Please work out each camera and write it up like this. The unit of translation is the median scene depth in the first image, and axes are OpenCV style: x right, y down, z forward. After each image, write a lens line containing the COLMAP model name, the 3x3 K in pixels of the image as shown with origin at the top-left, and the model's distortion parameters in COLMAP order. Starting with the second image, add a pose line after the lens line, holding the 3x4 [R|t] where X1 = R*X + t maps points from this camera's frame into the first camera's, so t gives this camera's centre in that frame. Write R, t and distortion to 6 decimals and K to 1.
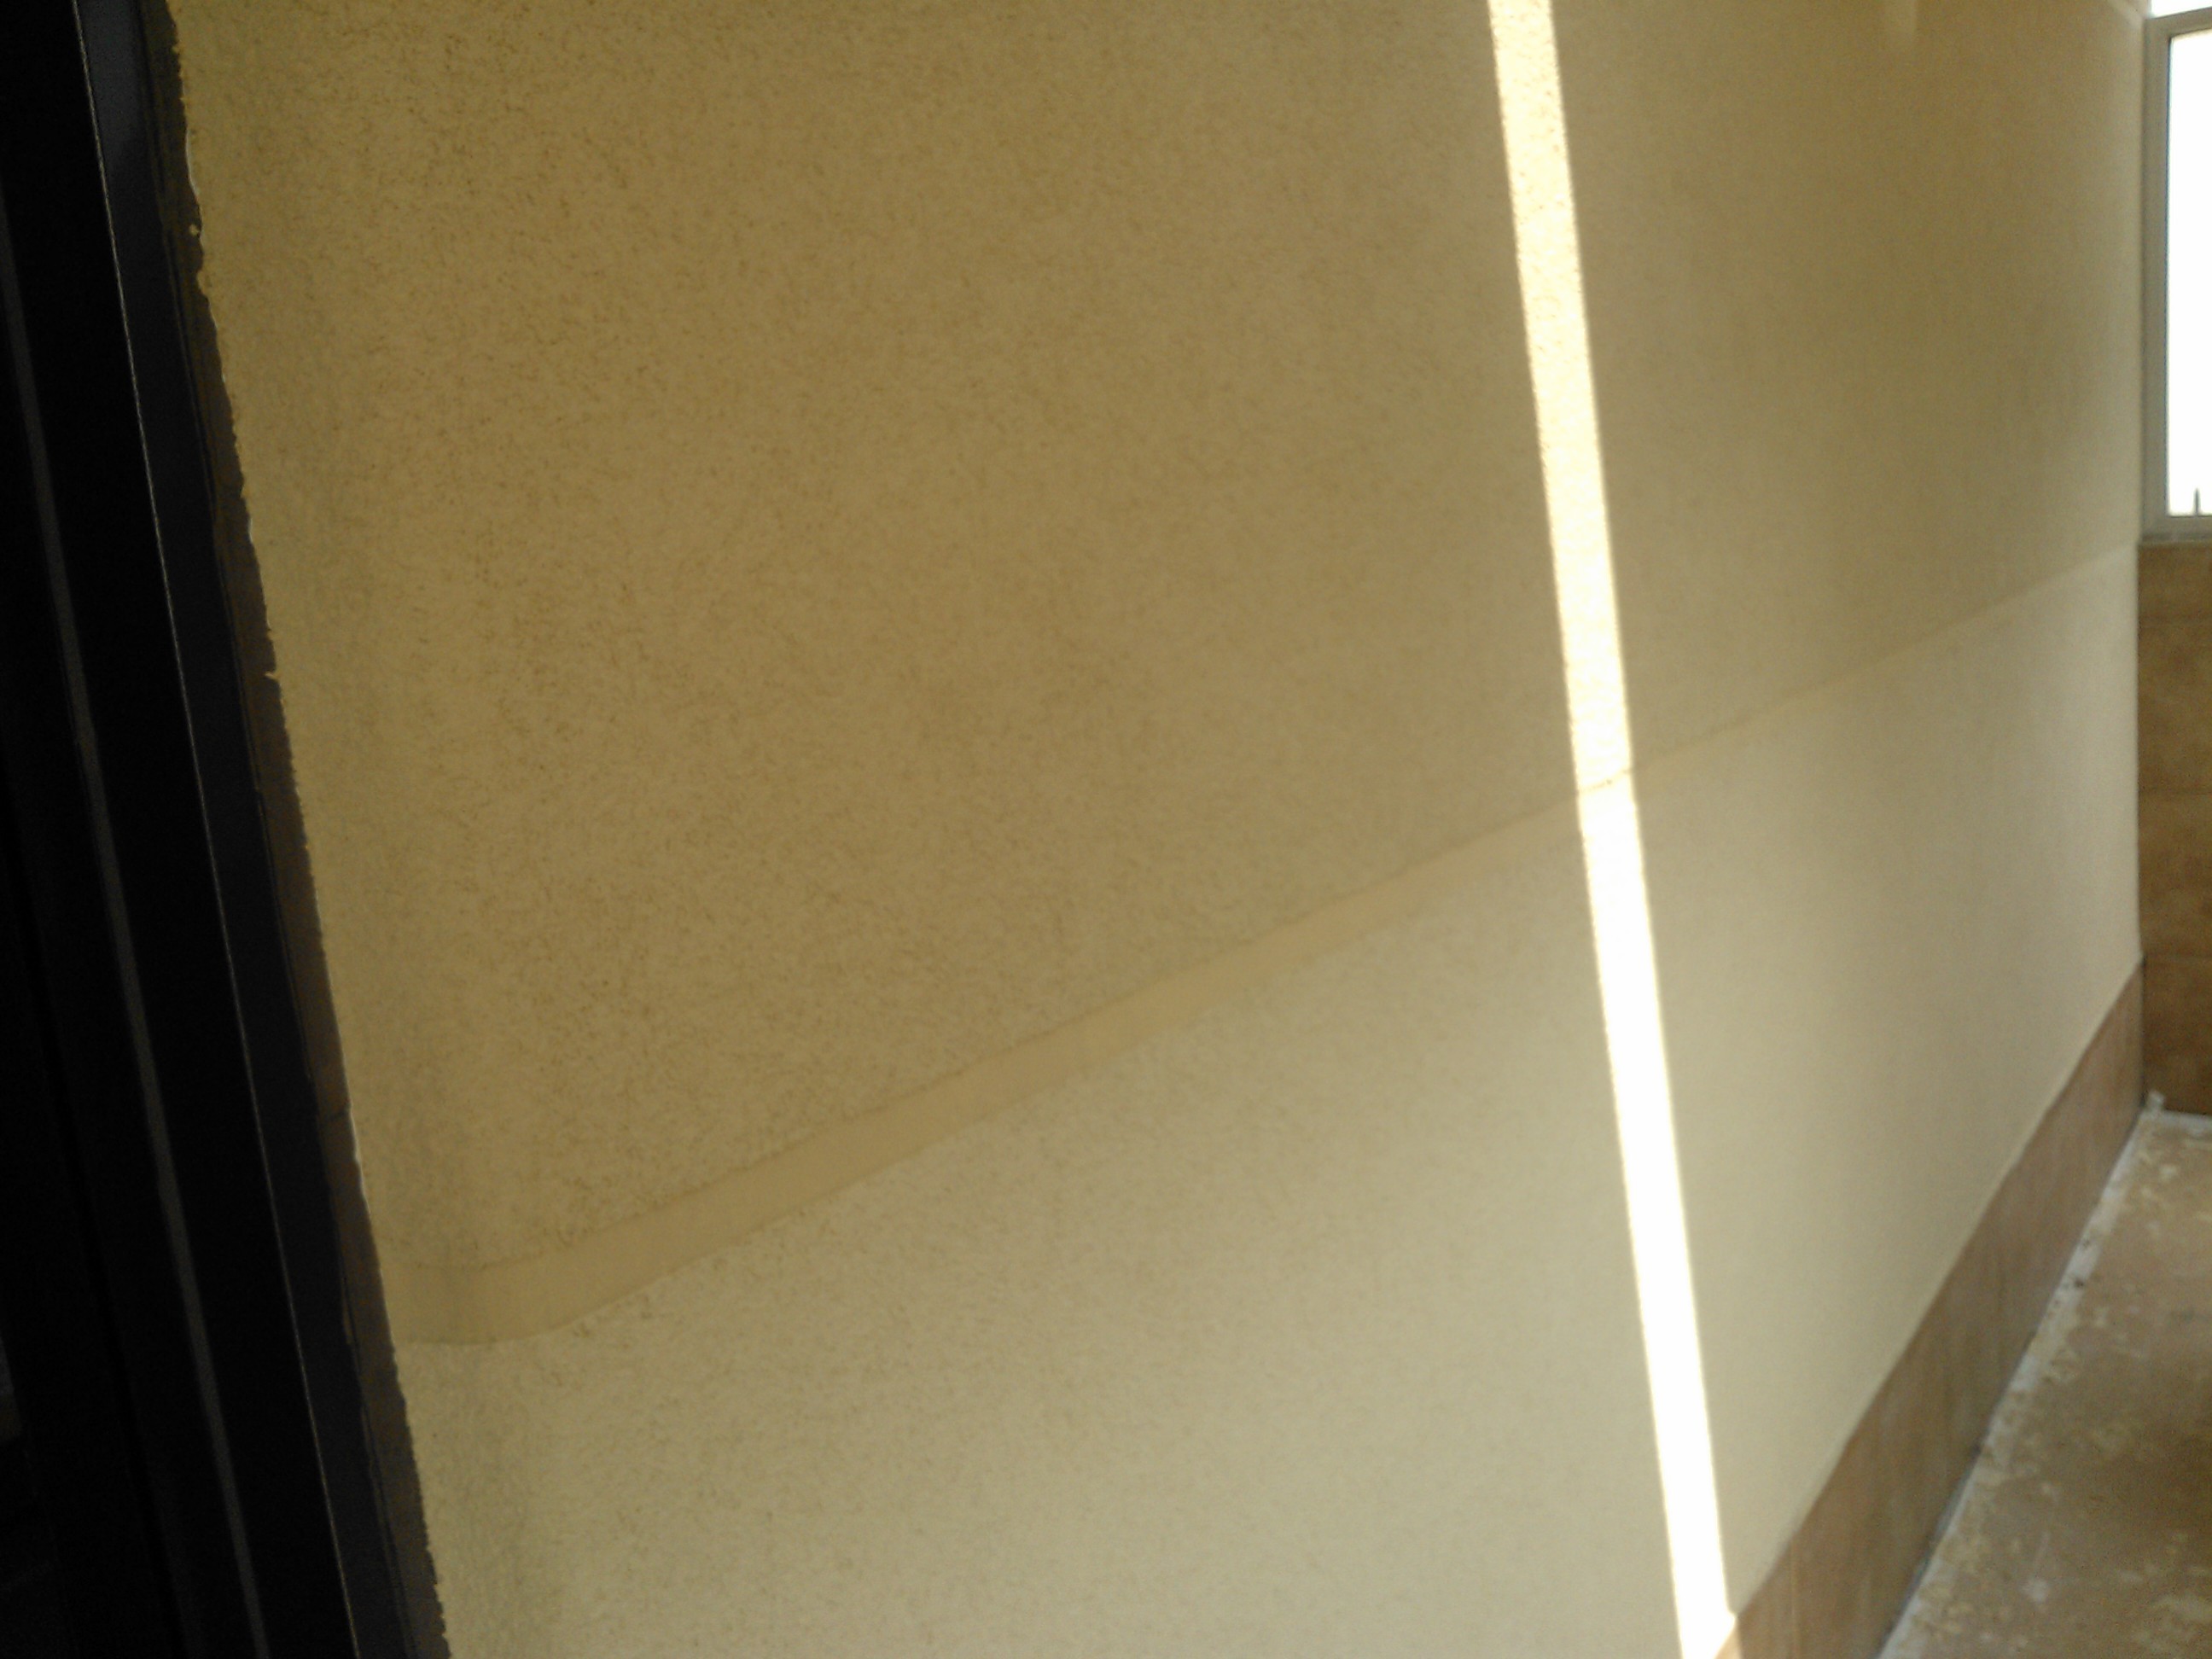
lens RADIAL K [[1912.6, 0, 1089.6], [0, 1912.6, 835.4], [0, 0, 1]] dist [0.102451, -0.292883]
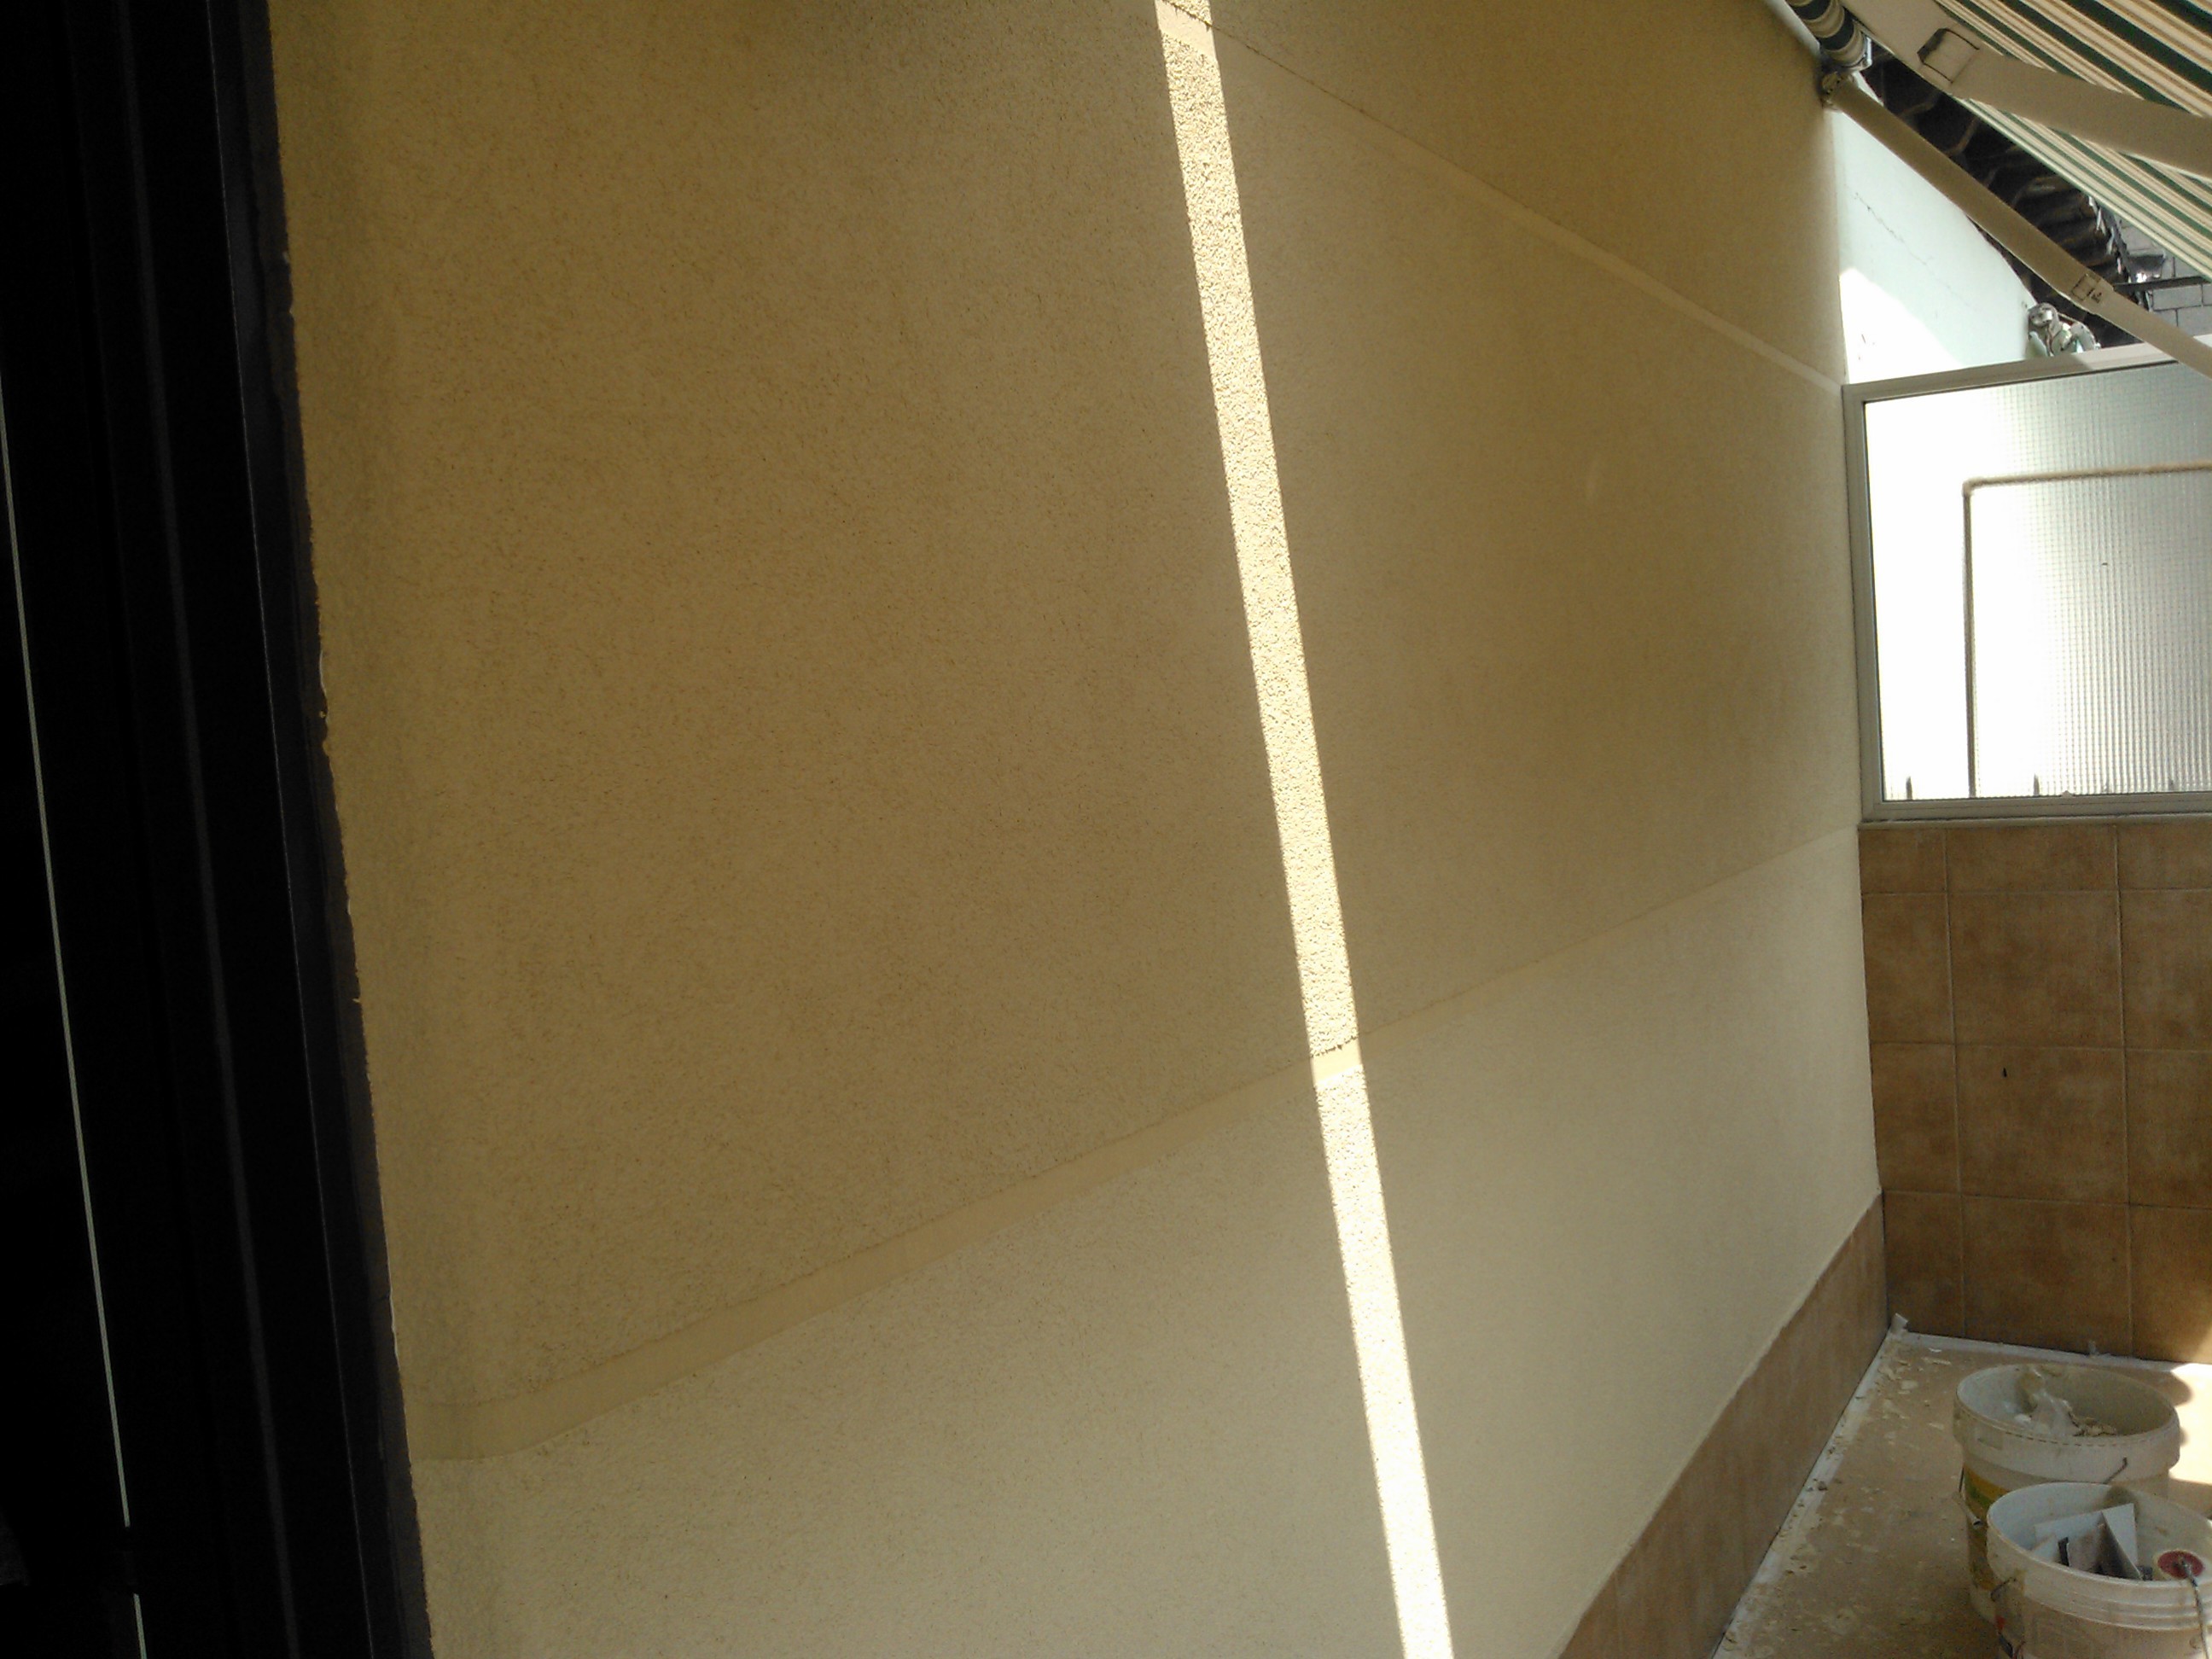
lens RADIAL K [[1912.6, 0, 1089.6], [0, 1912.6, 835.4], [0, 0, 1]] dist [0.102451, -0.292883]
pose [[0.997677, 0.009995, 0.067382, 0.037033], [-0.001787, 0.992676, -0.120790, -0.023390], [-0.068096, 0.120389, 0.990389, -0.438499]]
